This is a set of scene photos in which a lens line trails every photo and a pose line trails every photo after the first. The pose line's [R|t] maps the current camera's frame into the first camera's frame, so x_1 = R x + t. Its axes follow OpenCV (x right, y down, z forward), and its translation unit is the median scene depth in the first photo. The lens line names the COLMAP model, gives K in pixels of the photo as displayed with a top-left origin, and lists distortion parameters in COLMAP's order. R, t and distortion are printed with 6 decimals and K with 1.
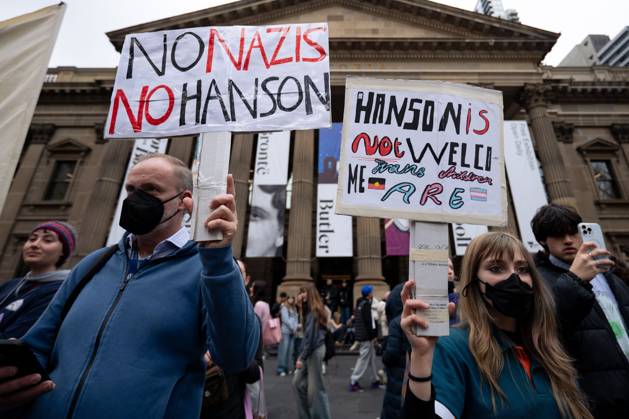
lens RADIAL K [[851.1, 0, 314.5], [0, 851.1, 209.5], [0, 0, 1]] dist [0.003756, 0.009539]
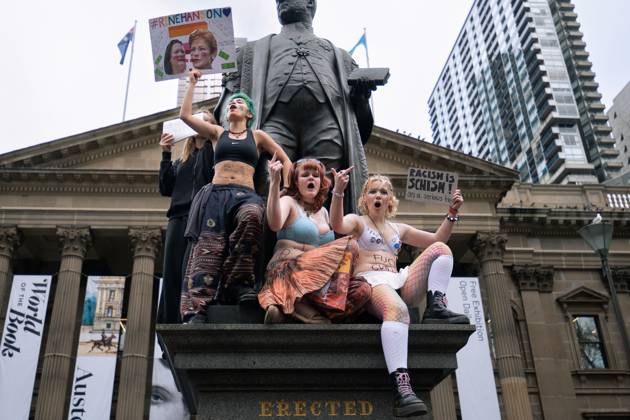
lens RADIAL K [[852.5, 0, 315.0], [0, 852.5, 210.0], [0, 0, 1]] dist [0.003756, 0.009539]
pose [[0.995489, 0.024828, 0.091572, 0.010649], [-0.004286, 0.975936, -0.218013, 0.018169], [-0.094782, 0.216637, 0.971640, 0.214438]]
